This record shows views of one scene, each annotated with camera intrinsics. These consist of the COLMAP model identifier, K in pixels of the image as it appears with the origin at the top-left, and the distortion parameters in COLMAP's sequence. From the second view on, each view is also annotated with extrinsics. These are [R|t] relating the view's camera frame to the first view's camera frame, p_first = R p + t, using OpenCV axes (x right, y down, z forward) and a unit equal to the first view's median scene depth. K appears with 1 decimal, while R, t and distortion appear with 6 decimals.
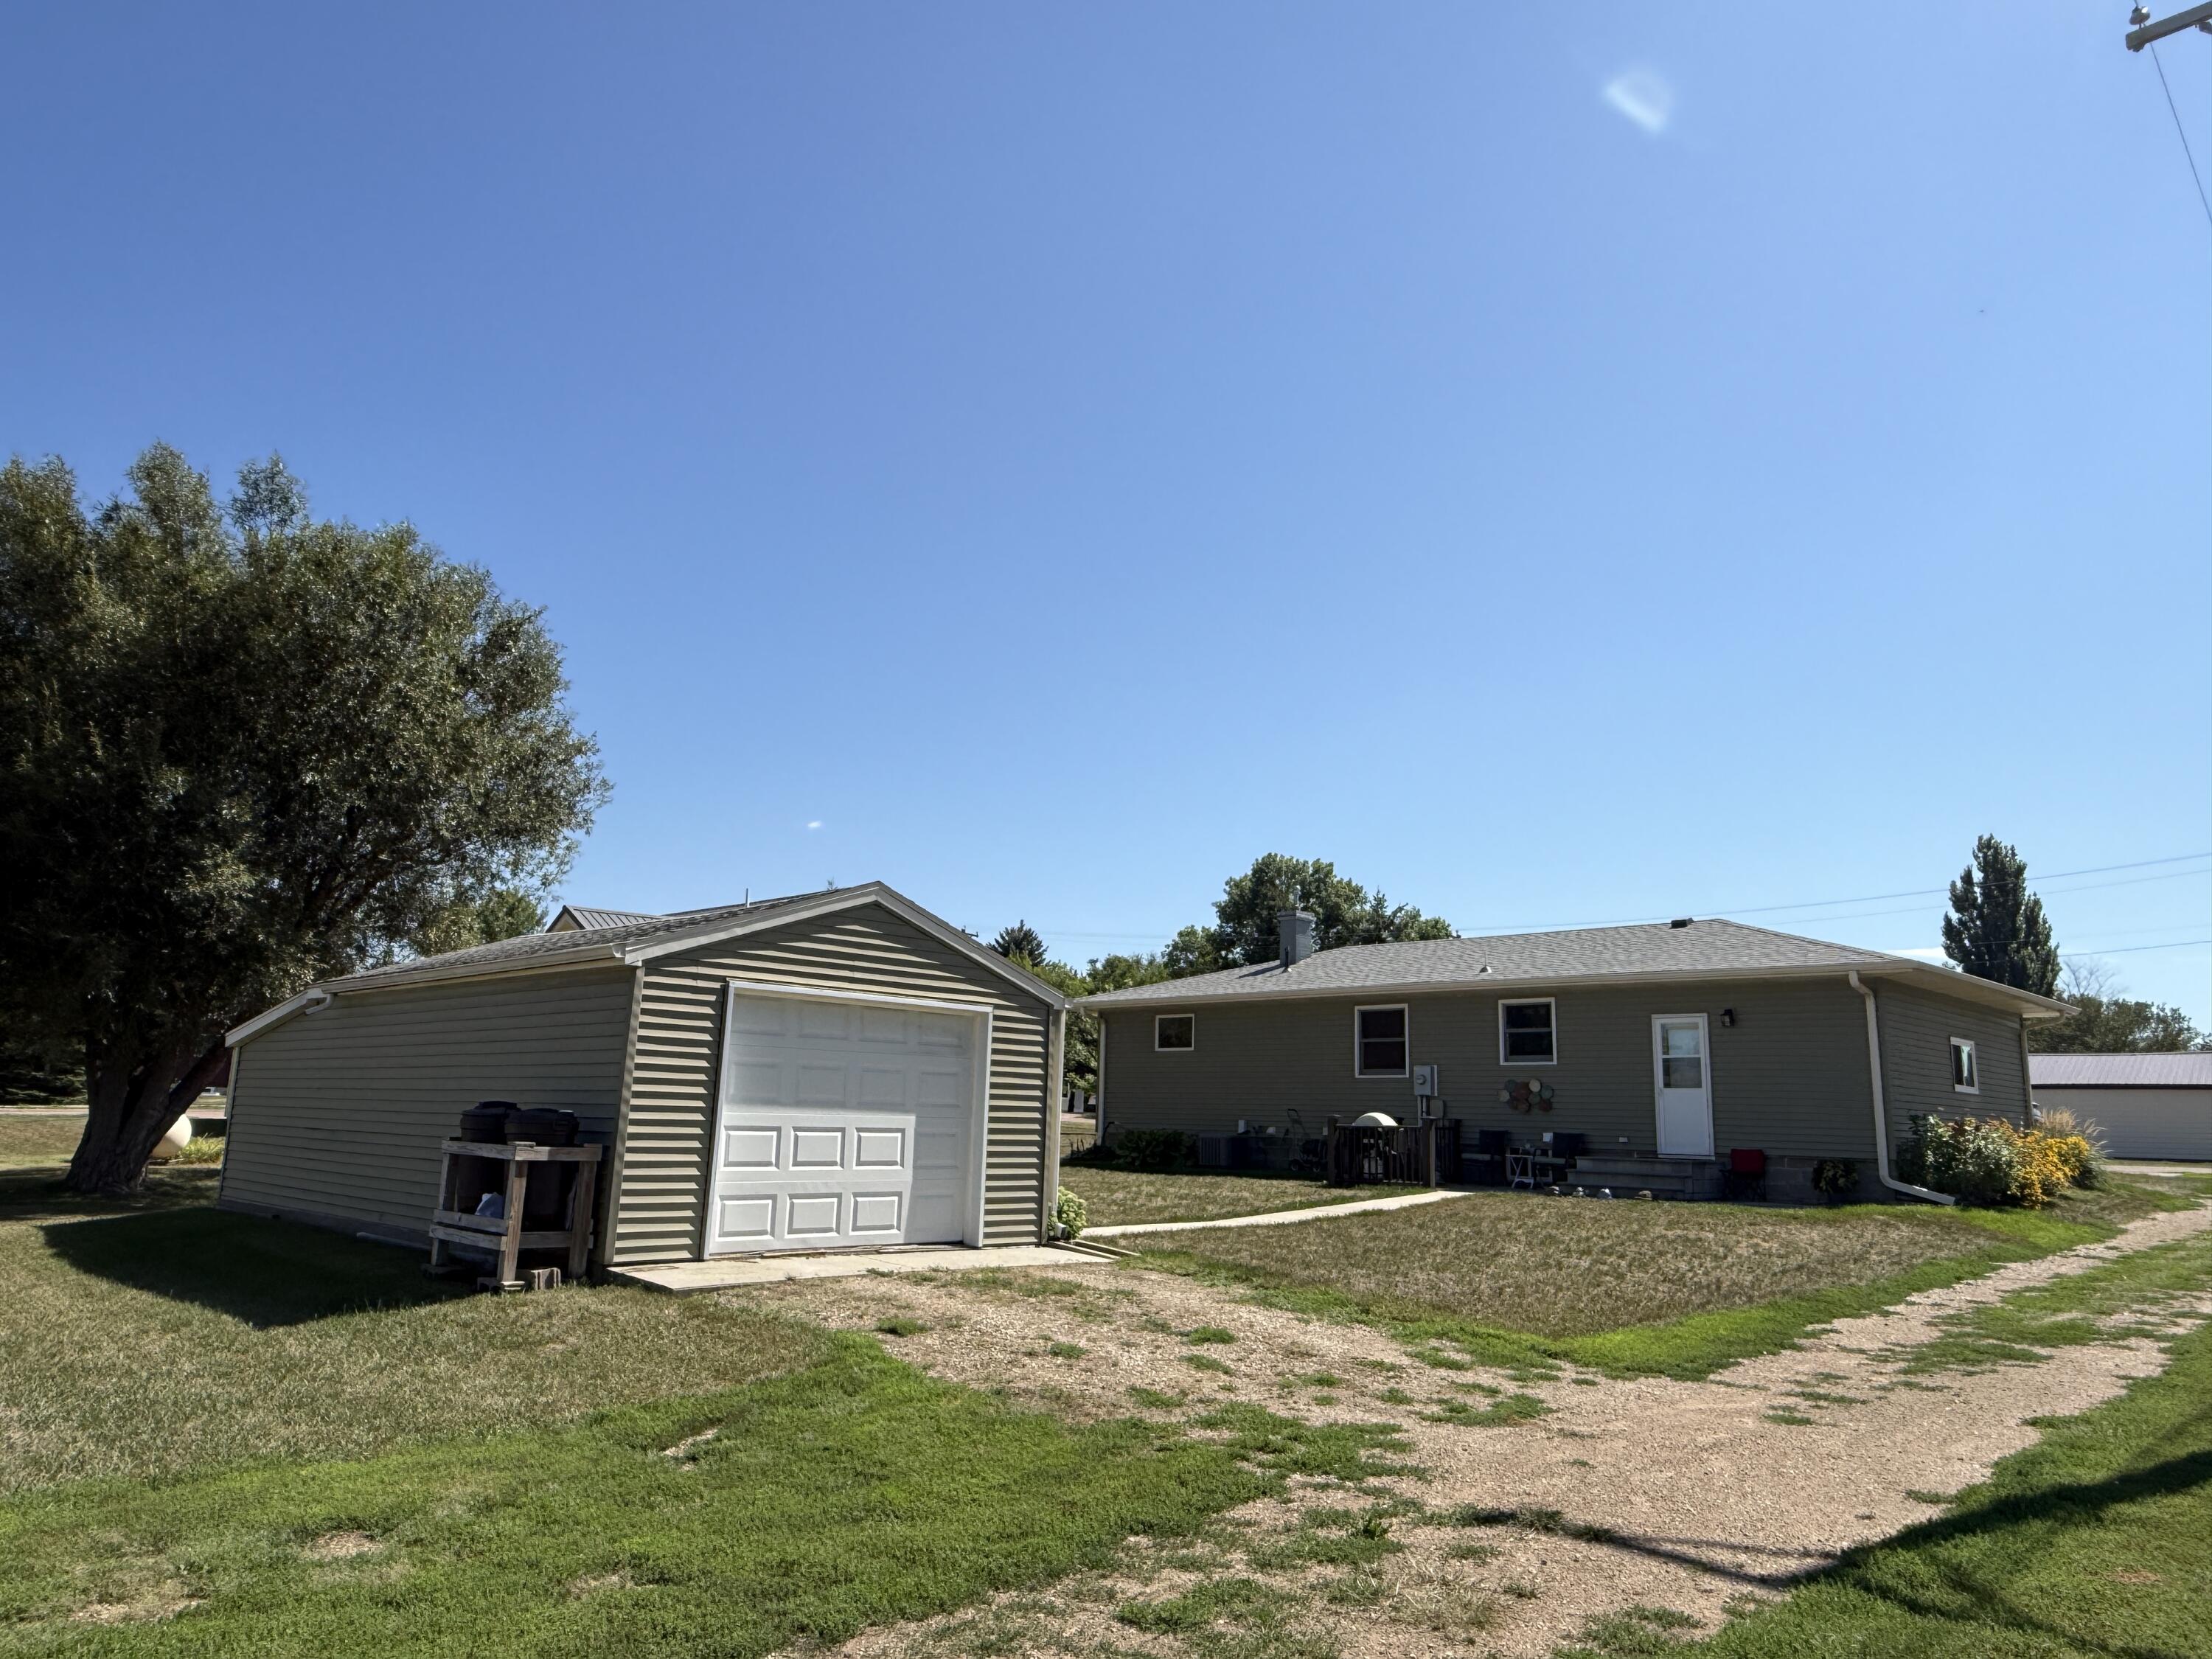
lens RADIAL K [[1487.1, 0, 1110.9], [0, 1487.1, 829.8], [0, 0, 1]] dist [-0.000084, 0.000388]
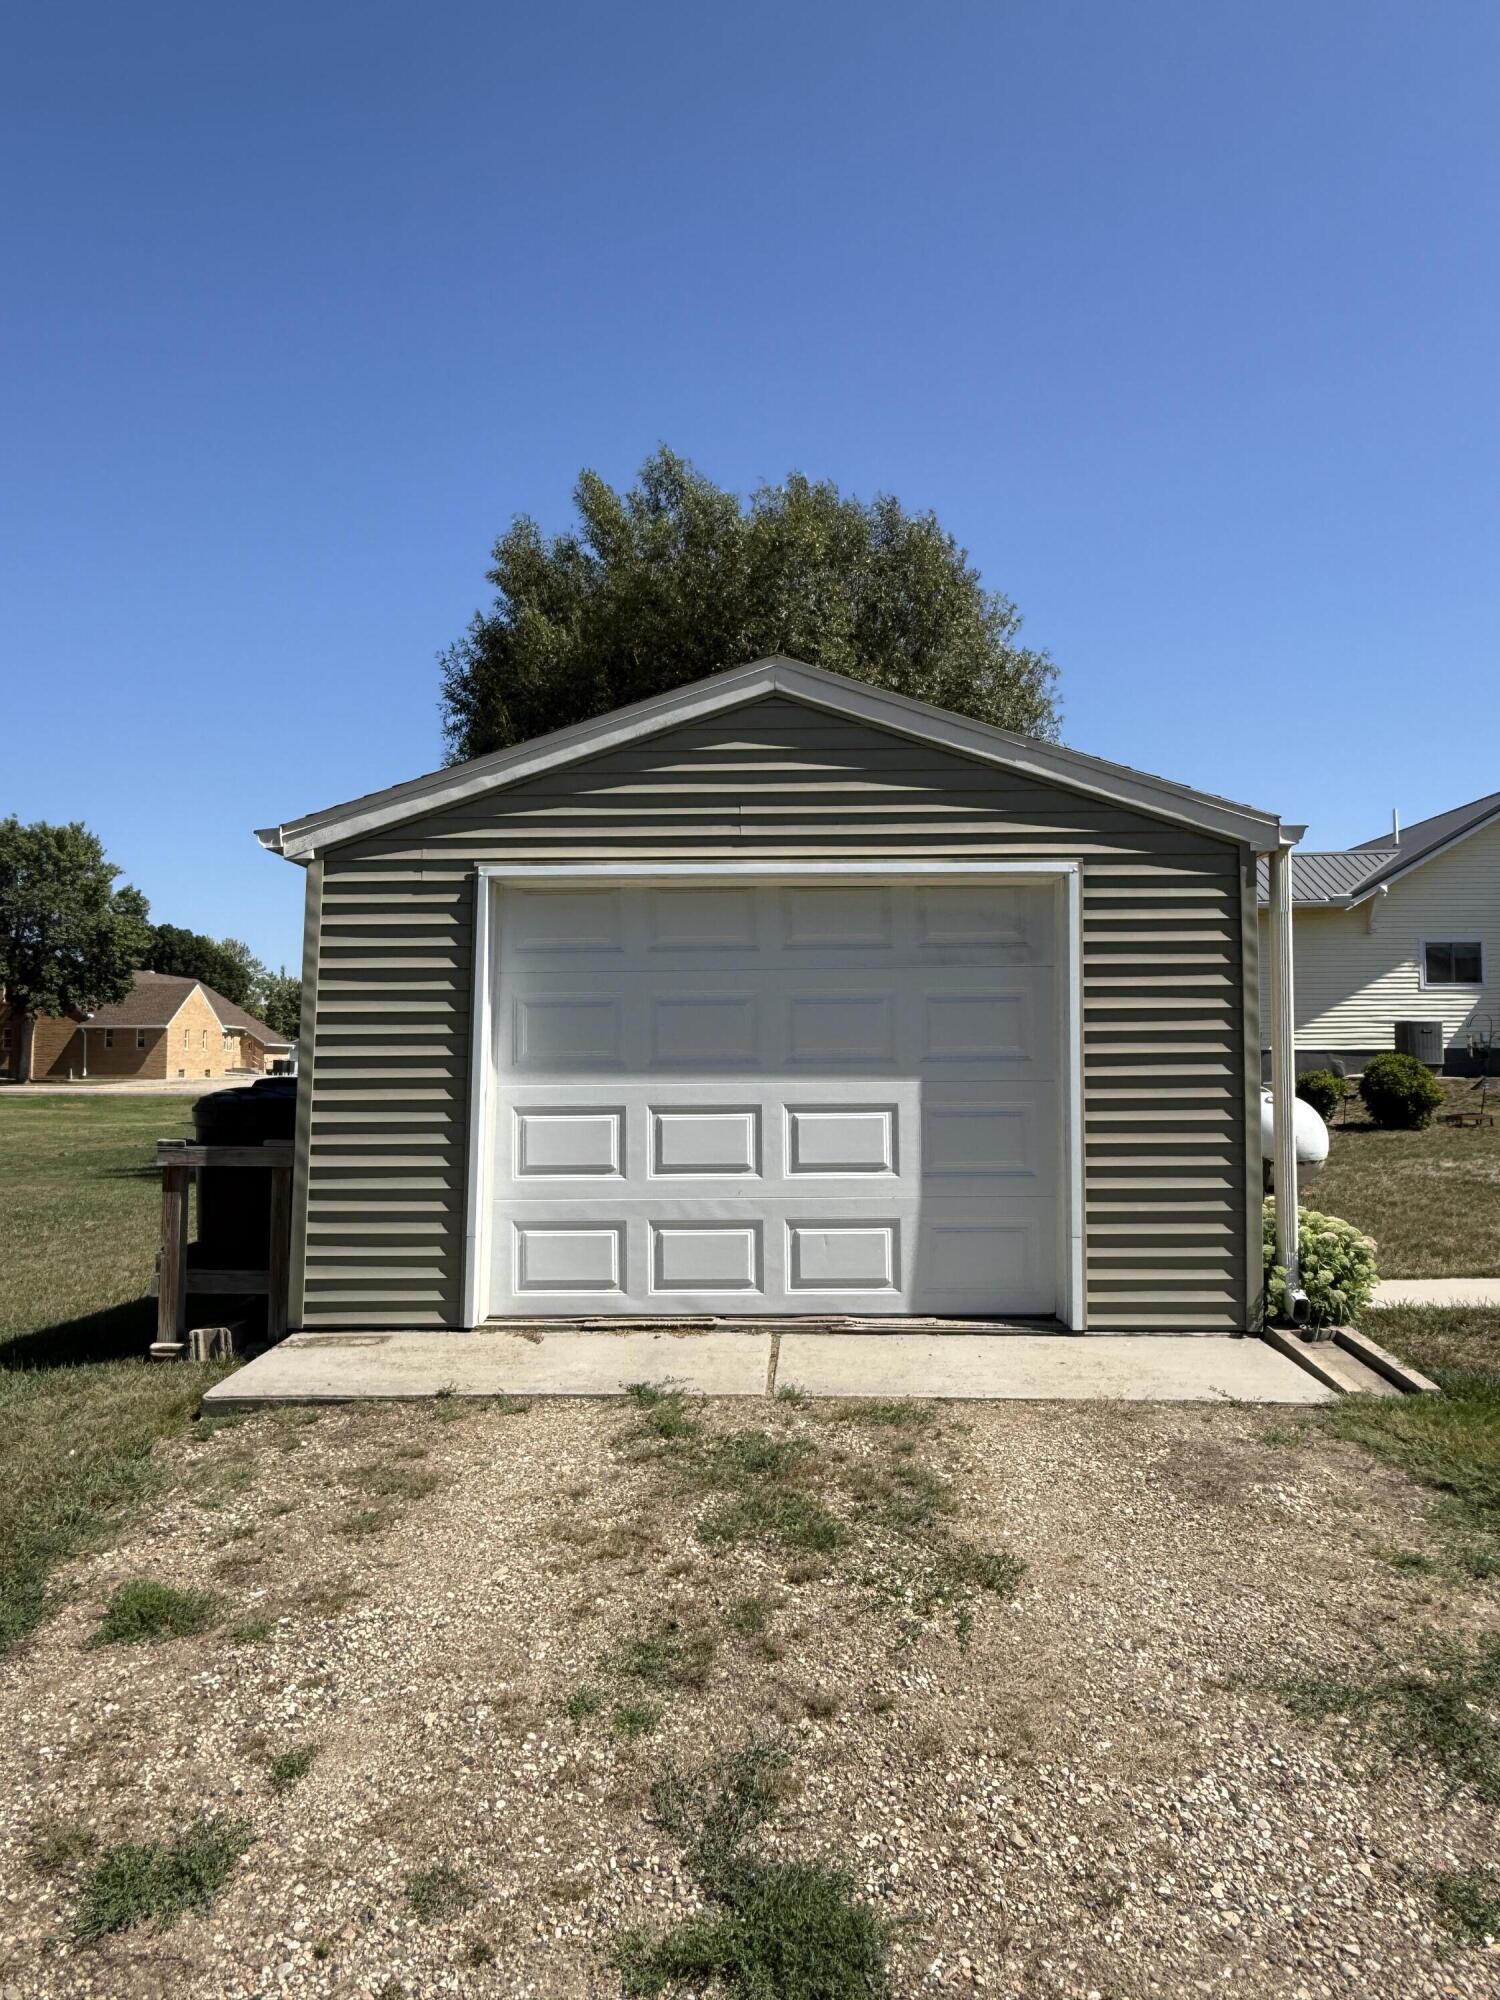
lens RADIAL K [[1339.7, 0, 753.3], [0, 1339.7, 1000.8], [0, 0, 1]] dist [-0.002994, -0.000640]
pose [[0.675141, -0.073014, -0.734066, 0.203718], [0.165789, 0.984652, 0.054542, 0.143822], [0.718817, -0.158524, 0.676884, 0.713397]]
